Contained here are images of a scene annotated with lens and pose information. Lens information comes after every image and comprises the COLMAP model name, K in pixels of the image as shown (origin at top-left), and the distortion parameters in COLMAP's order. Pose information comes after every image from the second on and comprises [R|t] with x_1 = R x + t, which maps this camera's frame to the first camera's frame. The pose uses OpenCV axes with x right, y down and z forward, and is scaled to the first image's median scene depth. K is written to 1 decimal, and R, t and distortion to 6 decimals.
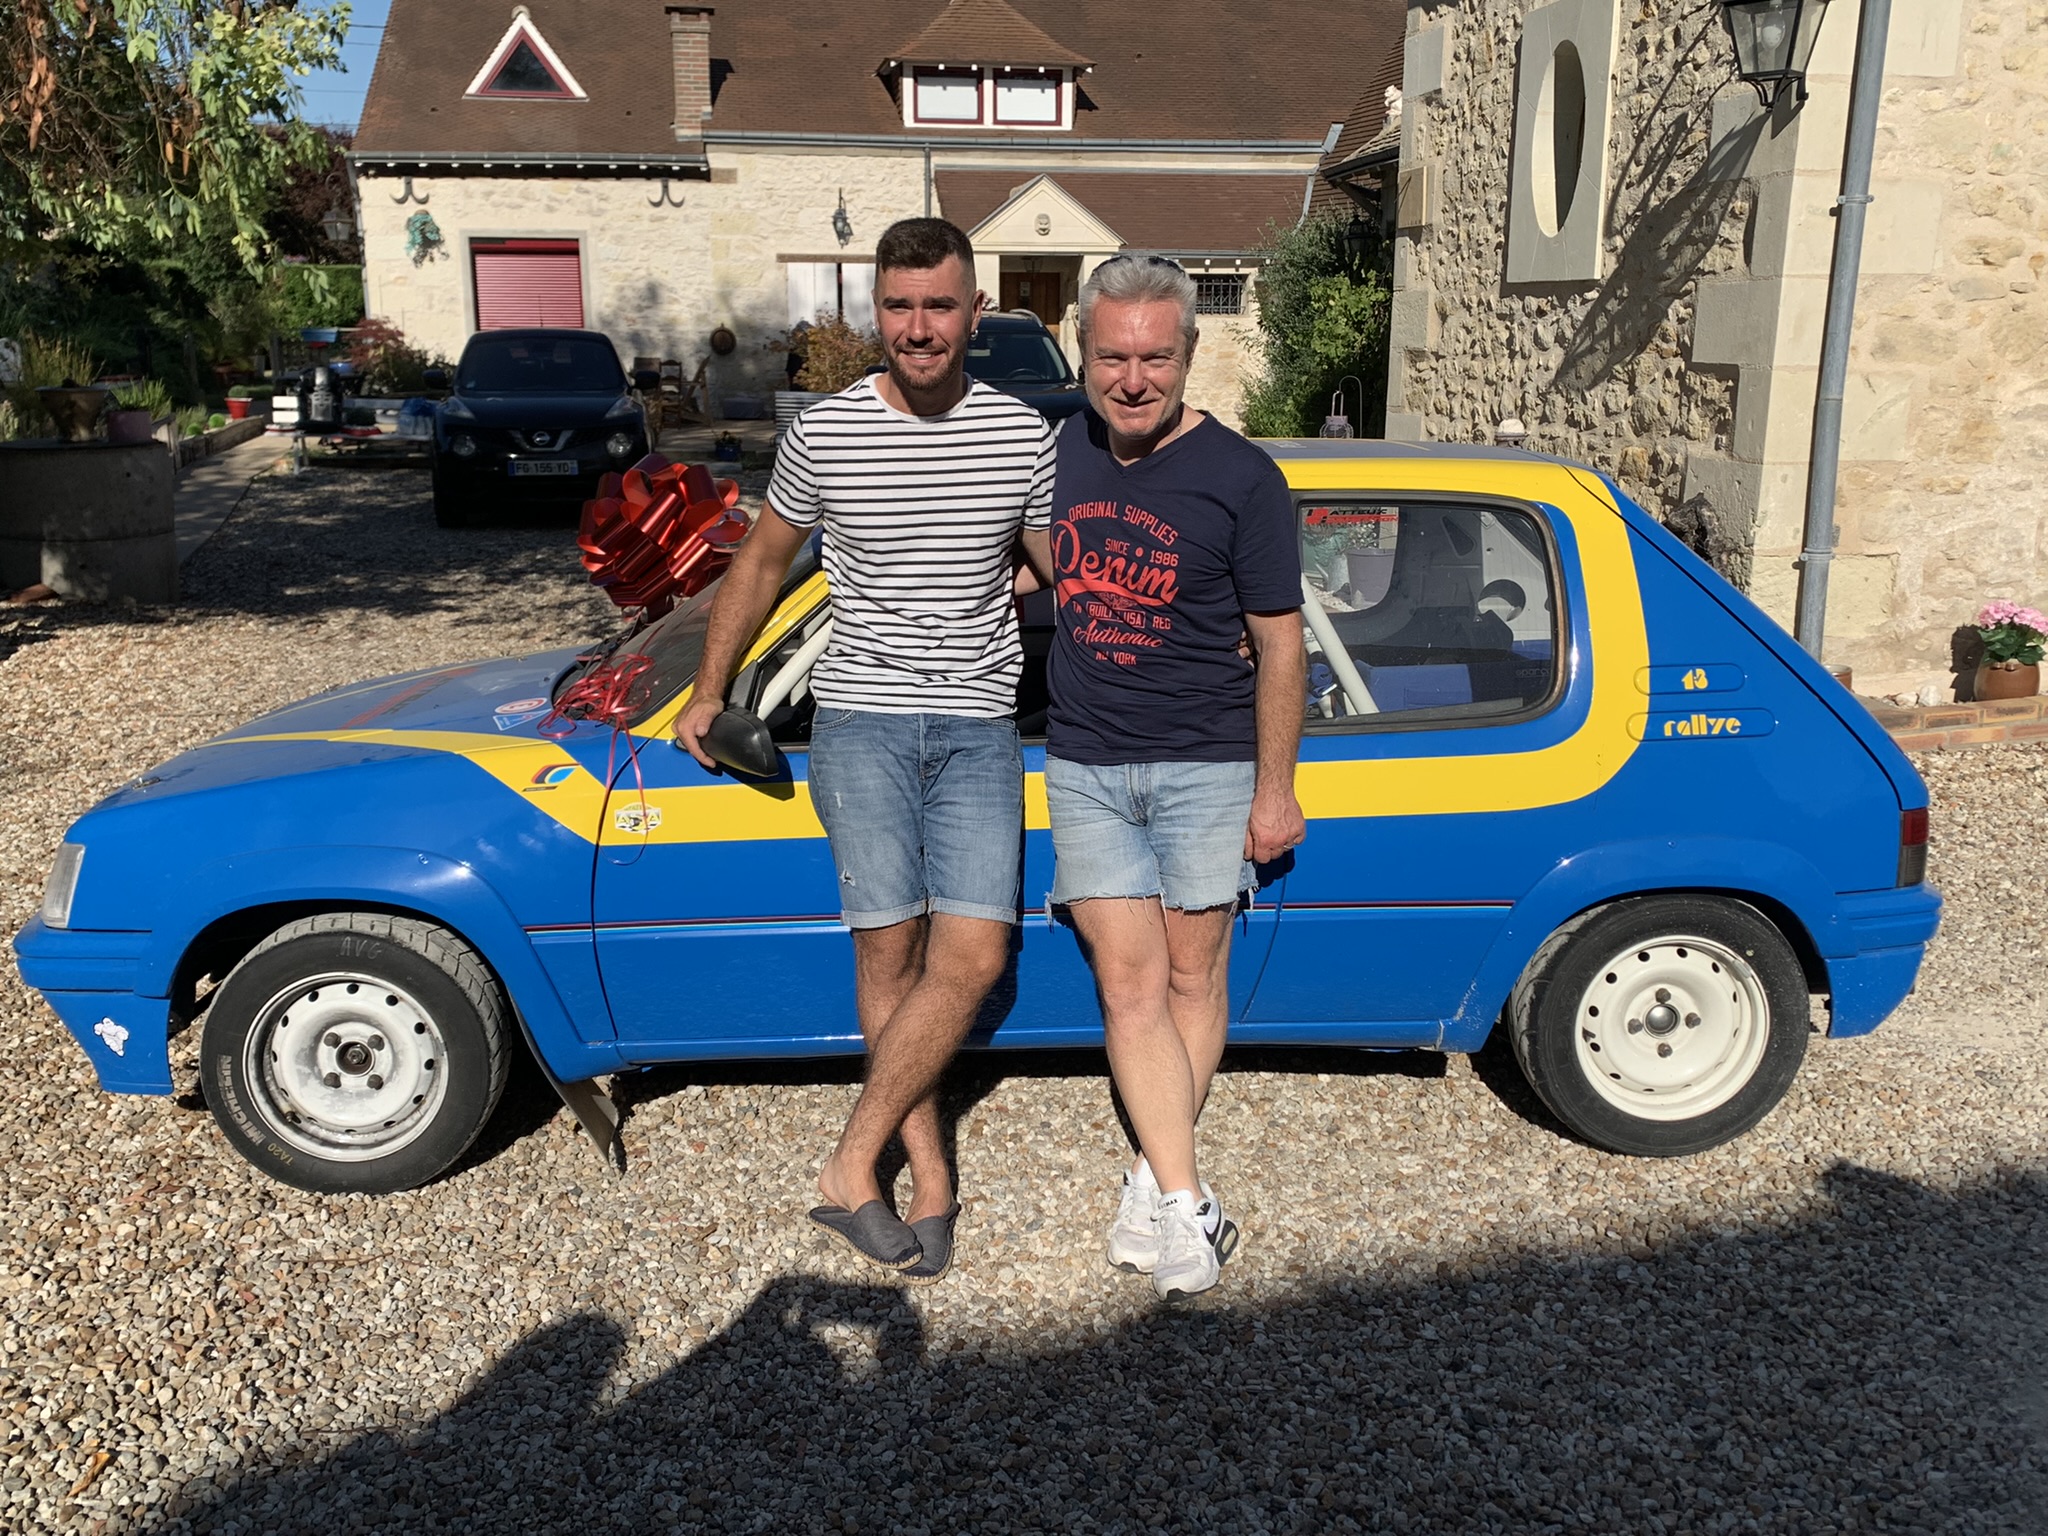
lens RADIAL K [[1808.8, 0, 1024.0], [0, 1808.8, 768.0], [0, 0, 1]] dist [0.009969, 0.000732]
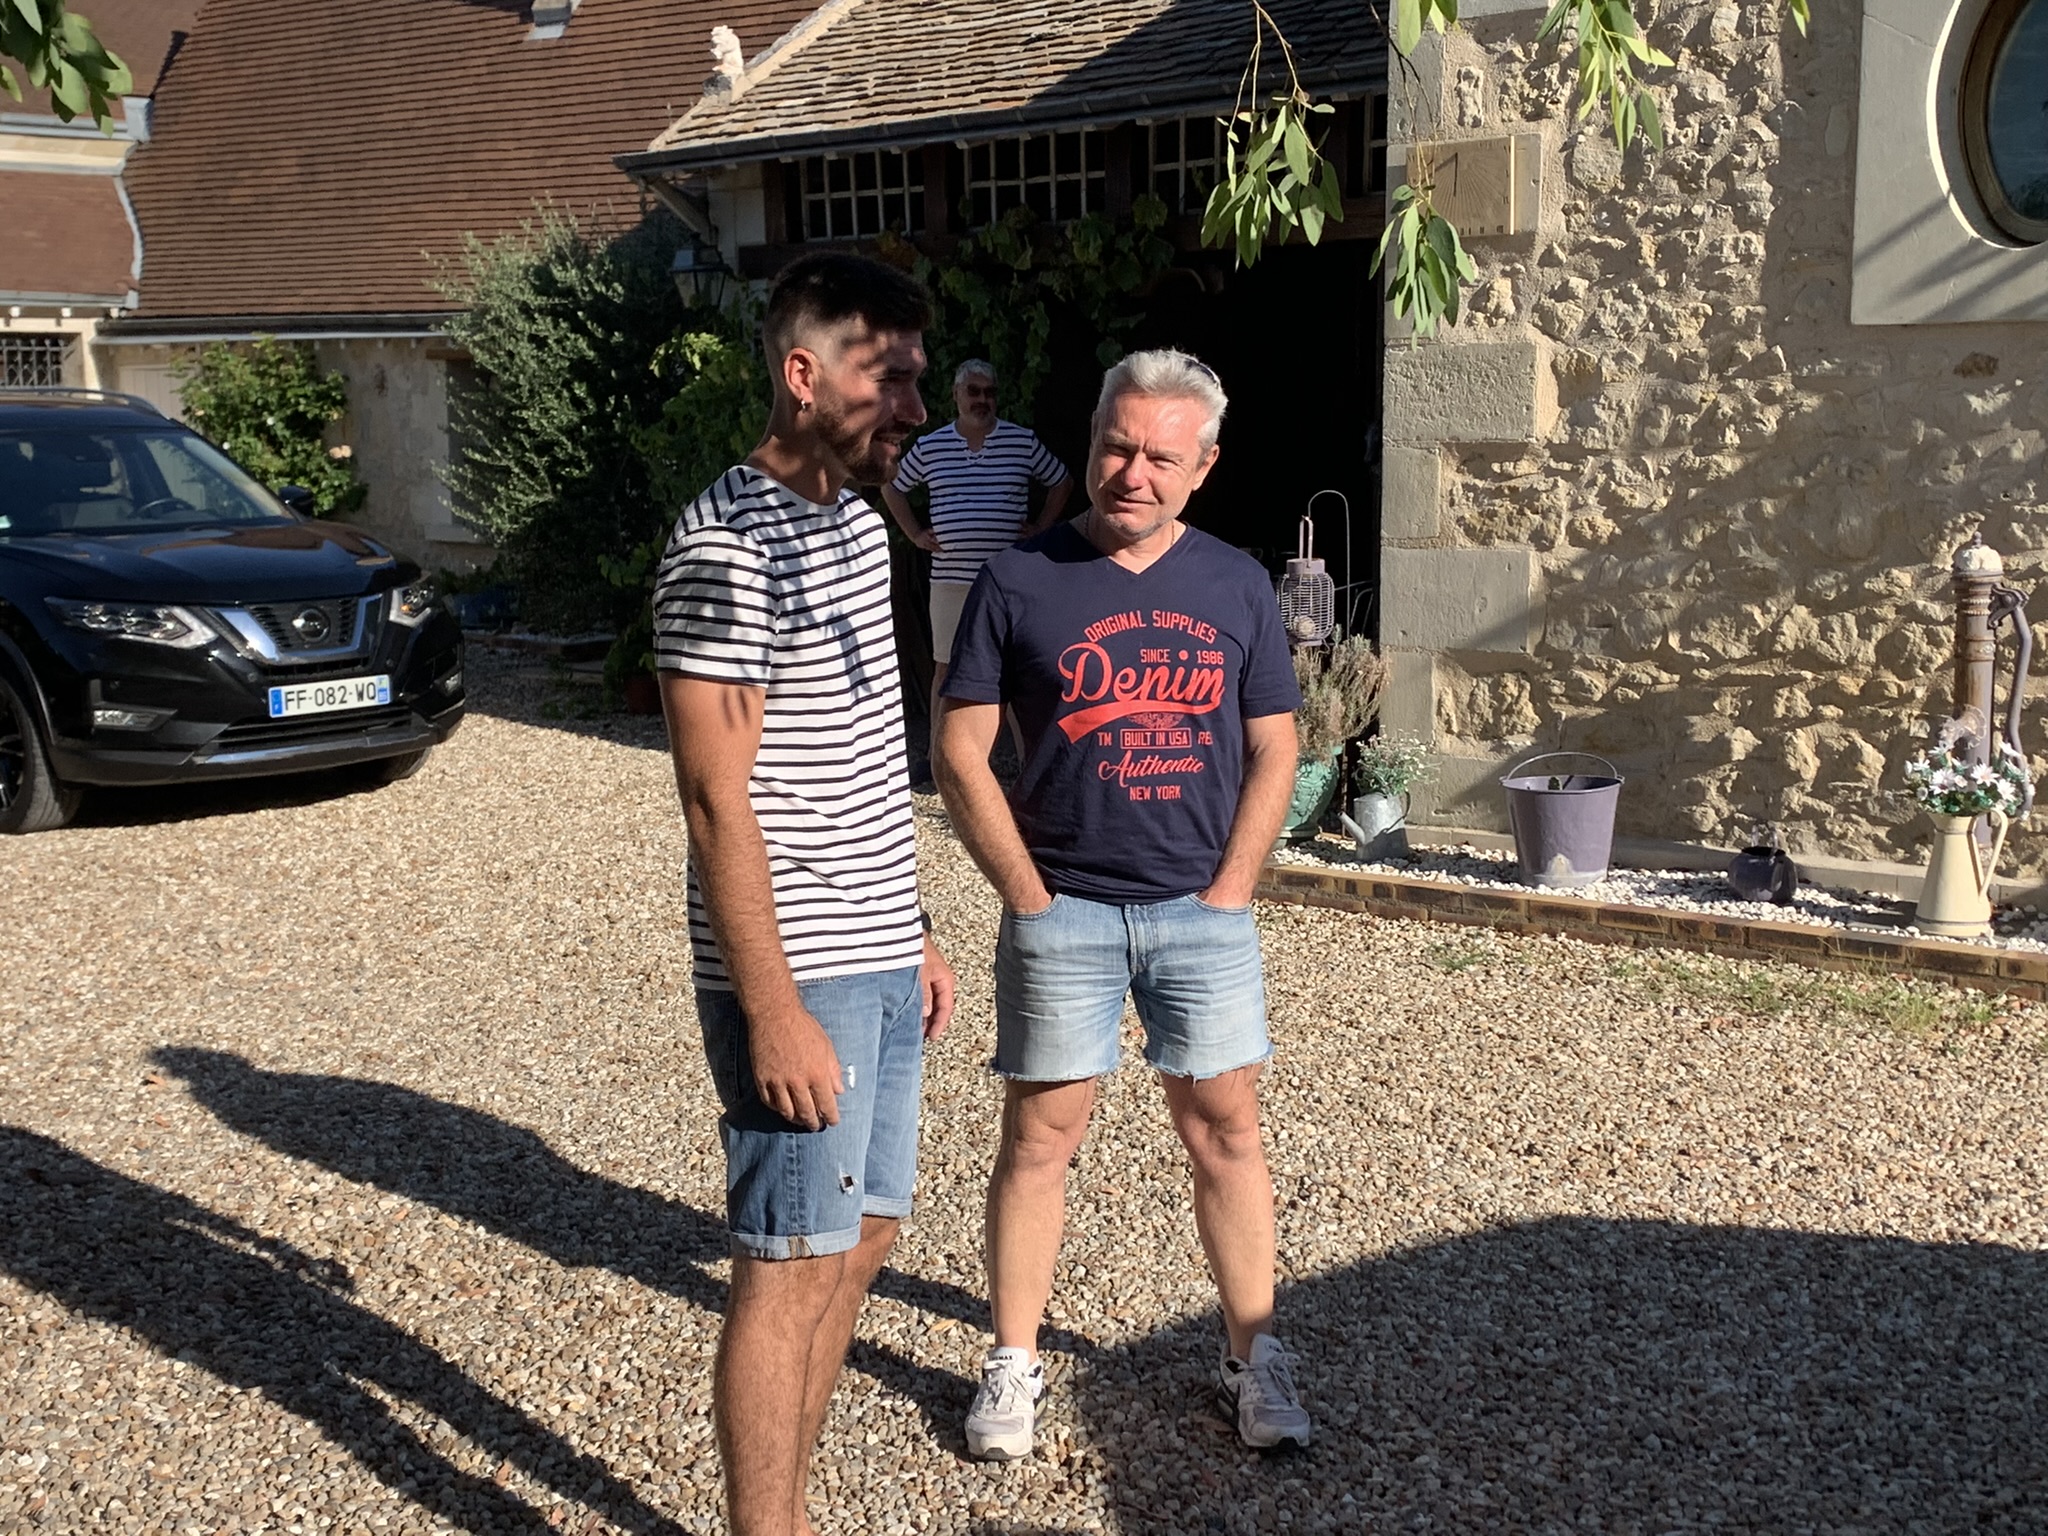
lens RADIAL K [[2481.3, 0, 1024.0], [0, 2481.3, 768.0], [0, 0, 1]] dist [0.139354, -0.392588]
pose [[0.775497, -0.107466, 0.622138, -0.417791], [0.167716, 0.985067, -0.038902, -0.118581], [-0.608667, 0.134511, 0.781940, 0.464657]]
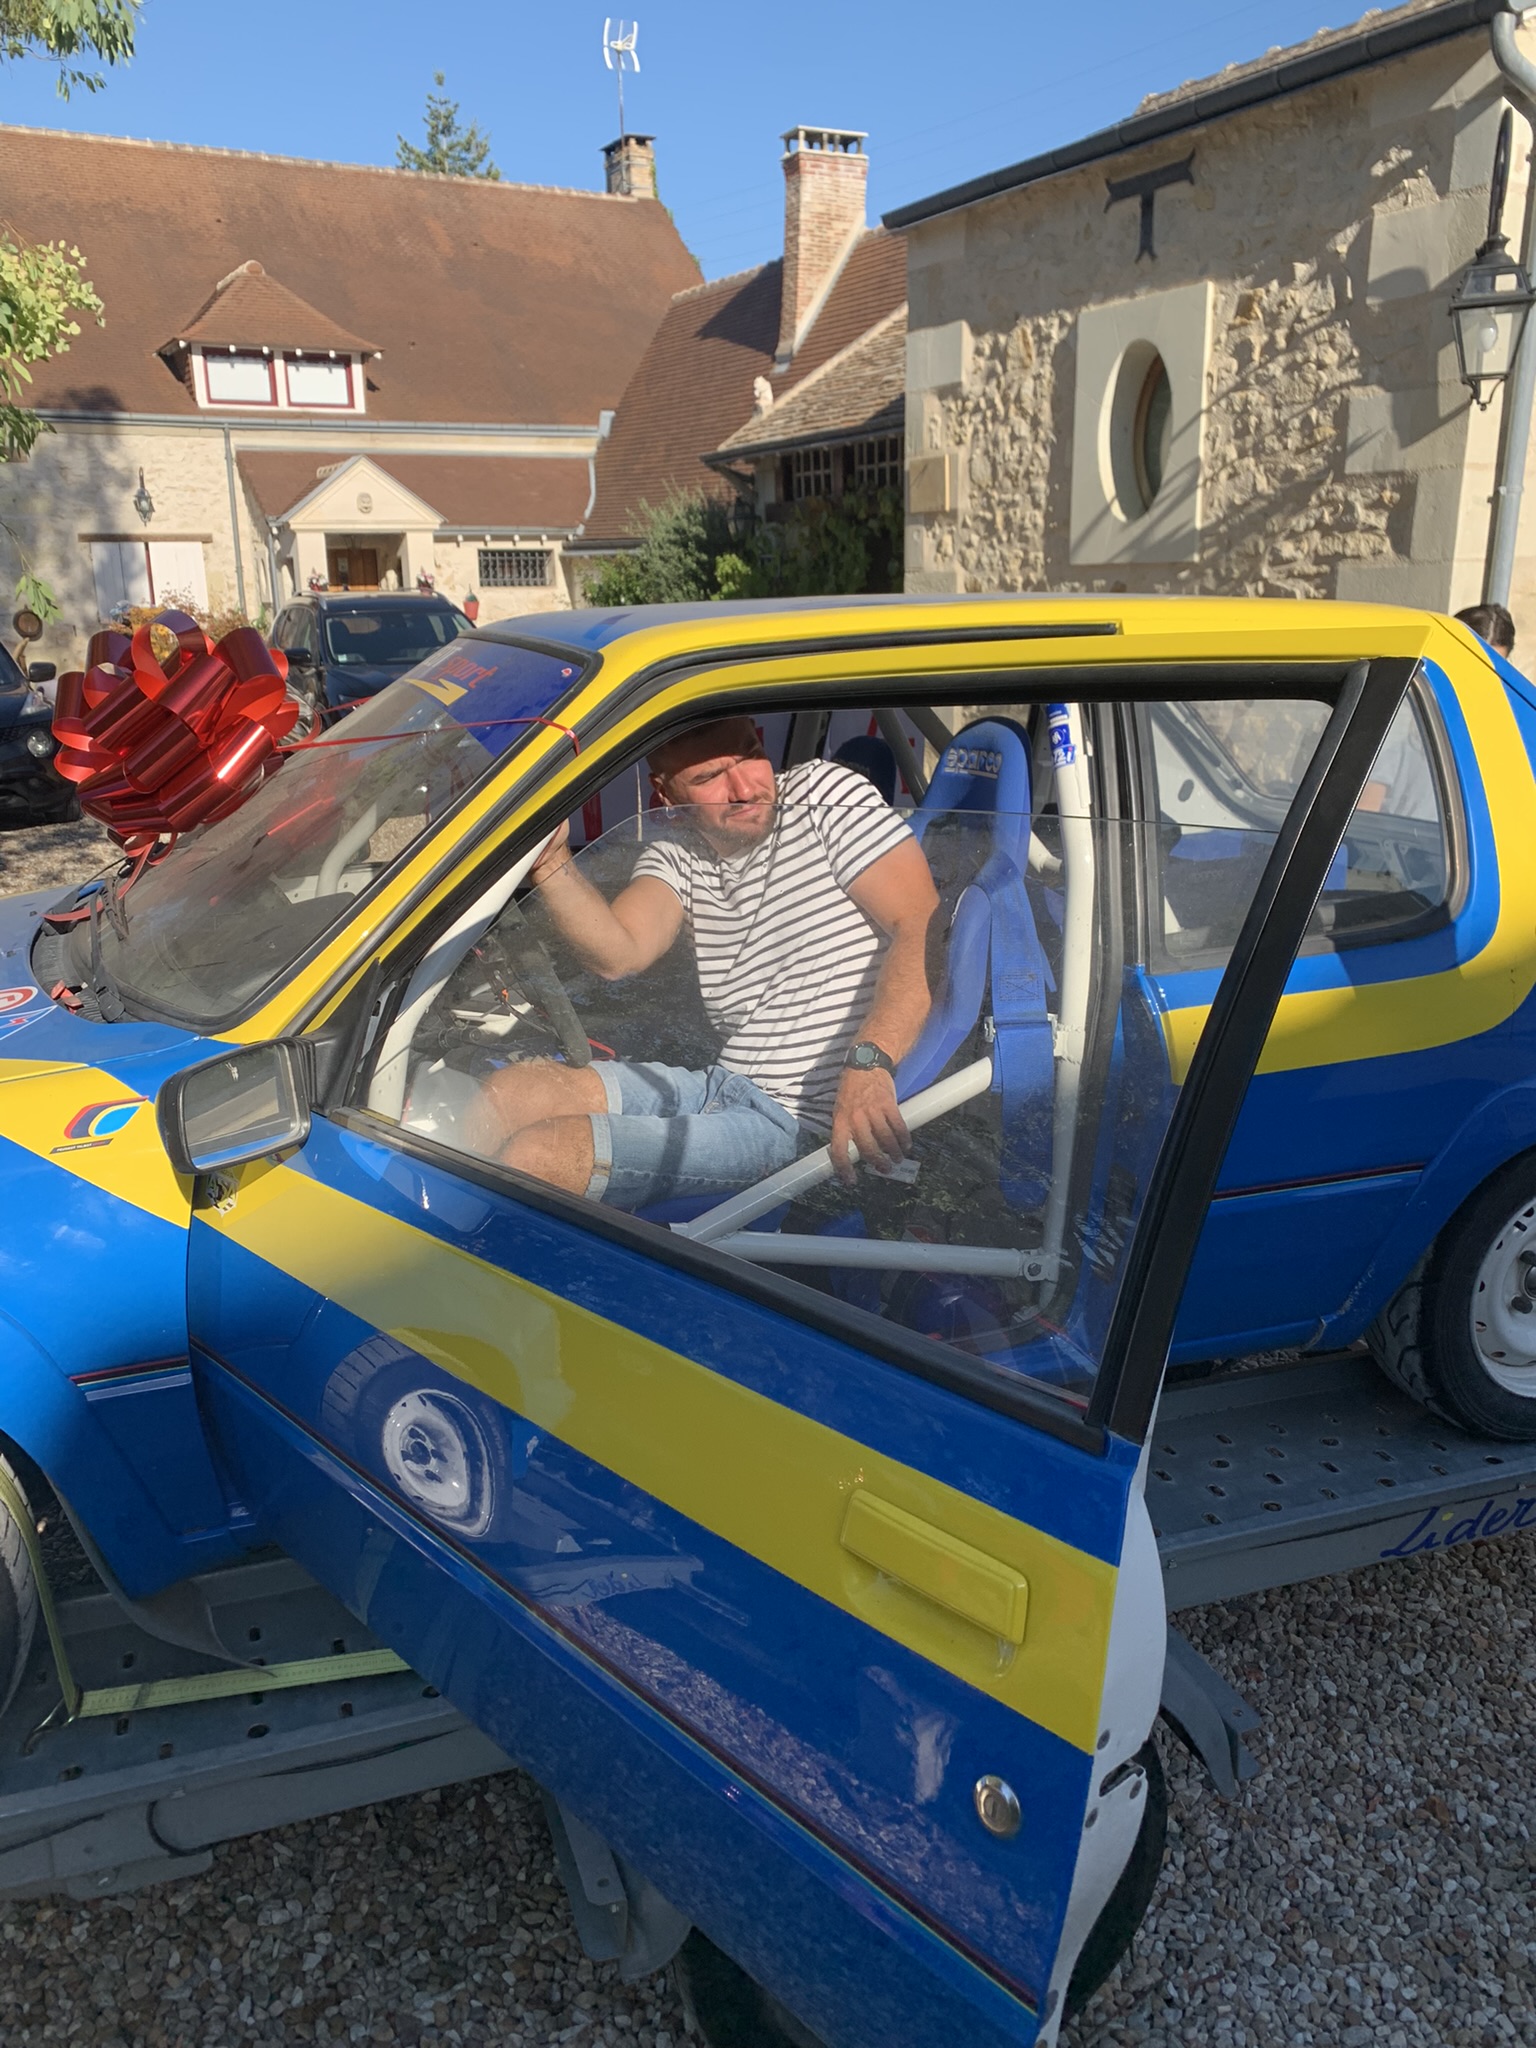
lens RADIAL K [[1560.9, 0, 768.0], [0, 1560.9, 1024.0], [0, 0, 1]] dist [0.017640, -0.014826]
pose [[0.944888, -0.108063, 0.309045, -0.194848], [0.097818, 0.994022, 0.048503, -0.049461], [-0.312439, -0.015599, 0.949810, 0.139110]]
